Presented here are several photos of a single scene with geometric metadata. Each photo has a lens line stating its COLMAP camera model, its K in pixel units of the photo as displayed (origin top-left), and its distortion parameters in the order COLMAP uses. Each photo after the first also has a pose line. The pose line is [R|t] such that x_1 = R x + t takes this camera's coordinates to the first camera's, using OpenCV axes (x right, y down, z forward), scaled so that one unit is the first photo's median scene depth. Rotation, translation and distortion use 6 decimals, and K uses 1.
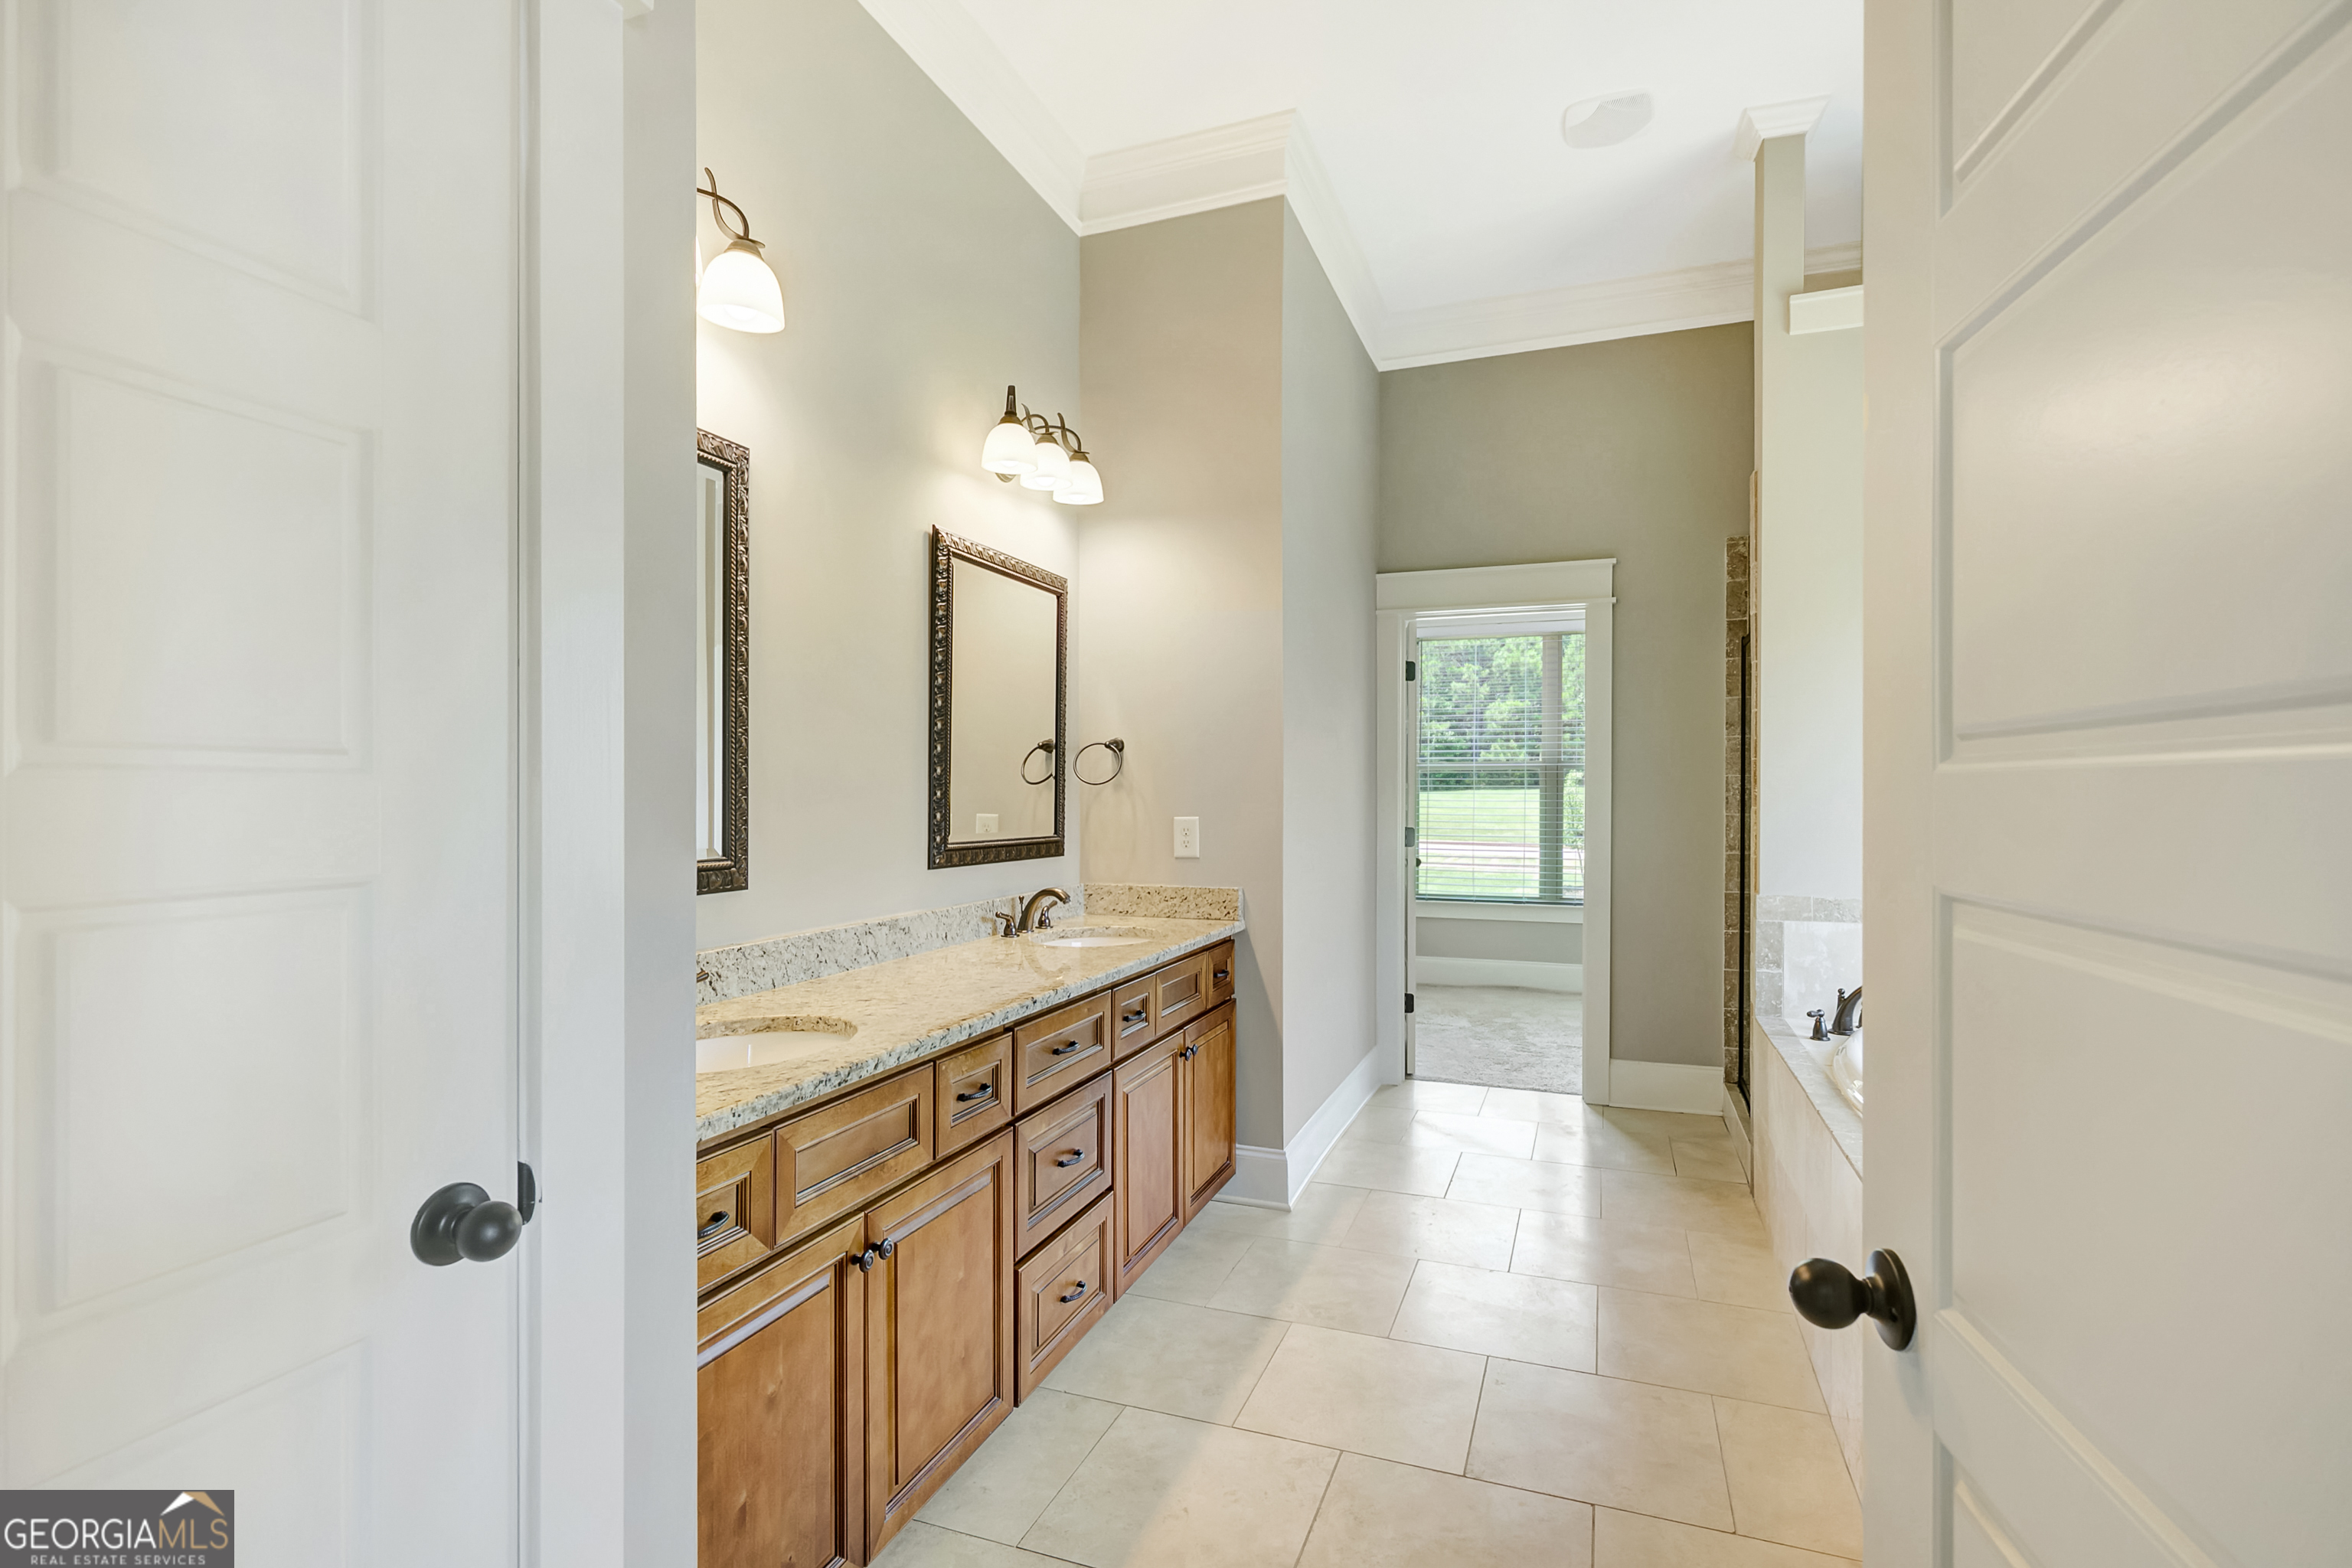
lens RADIAL K [[1097.2, 0, 1192.5], [0, 1097.2, 780.3], [0, 0, 1]] dist [0.004019, -0.000722]
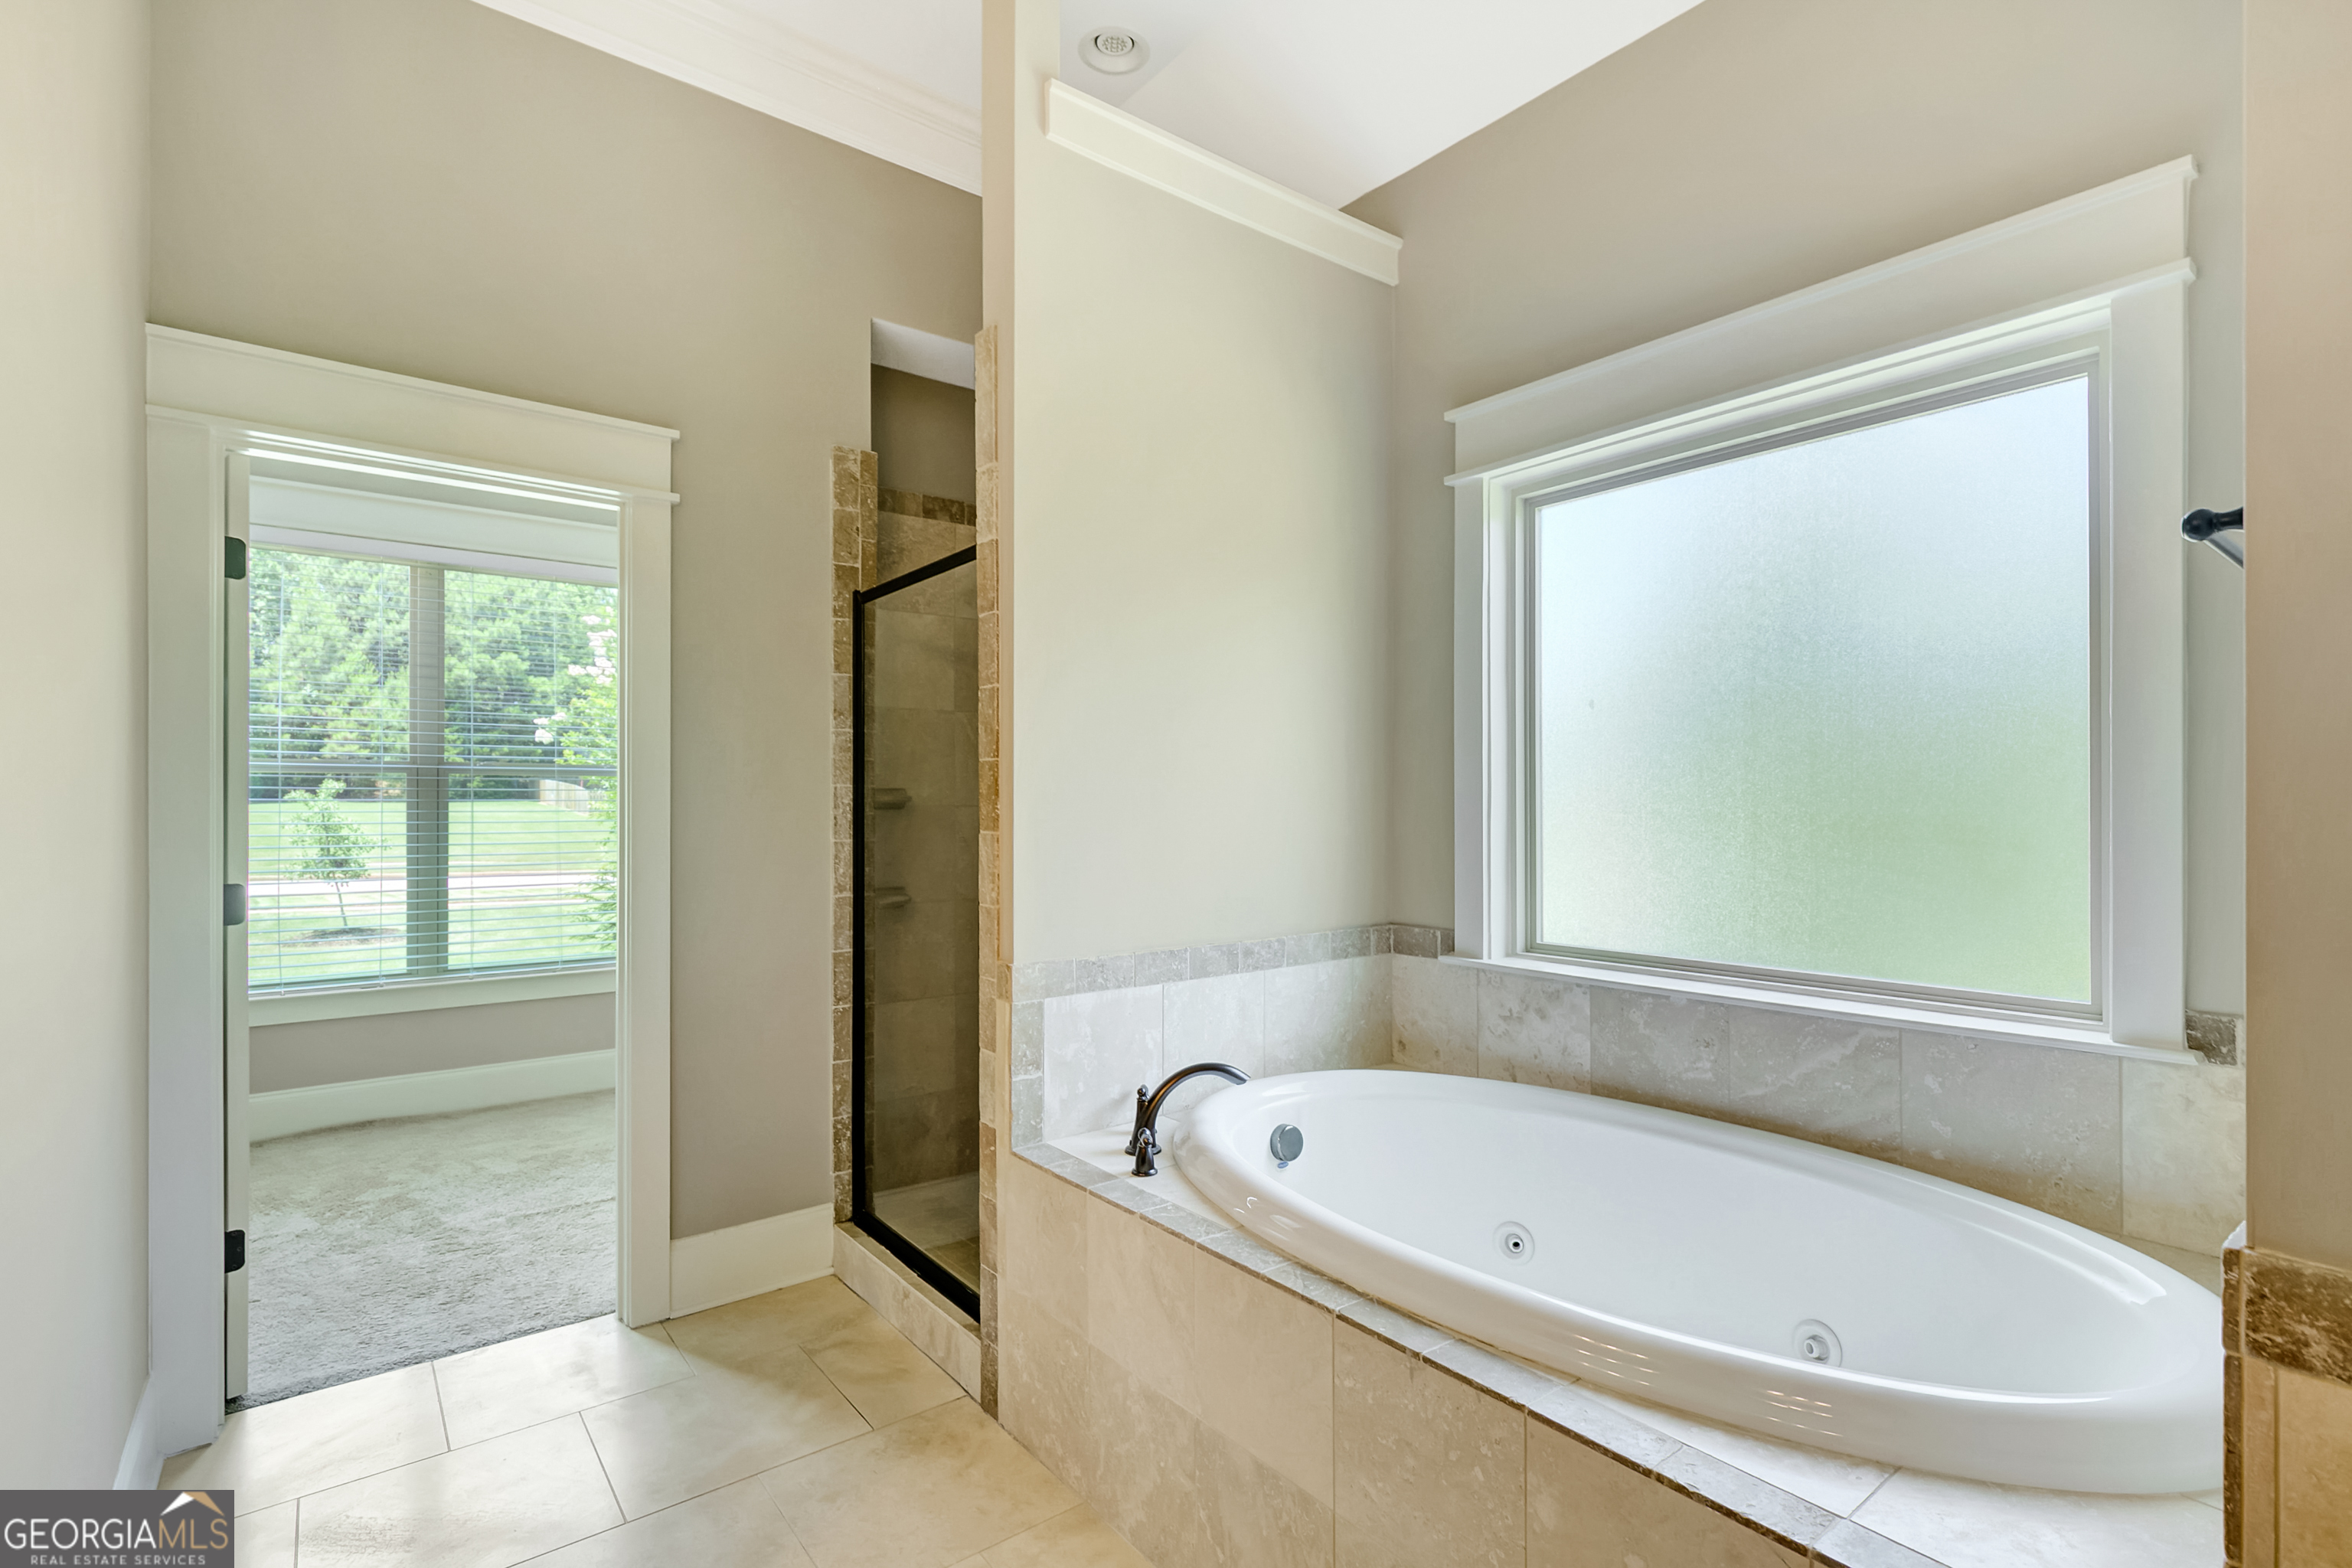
lens RADIAL K [[1097.2, 0, 1192.6], [0, 1097.2, 815.8], [0, 0, 1]] dist [0.004019, -0.000722]
pose [[0.516932, -0.004897, 0.856012, 0.005126], [-0.009270, 0.999893, 0.011318, 0.005065], [-0.855976, -0.013786, 0.516832, 0.442933]]
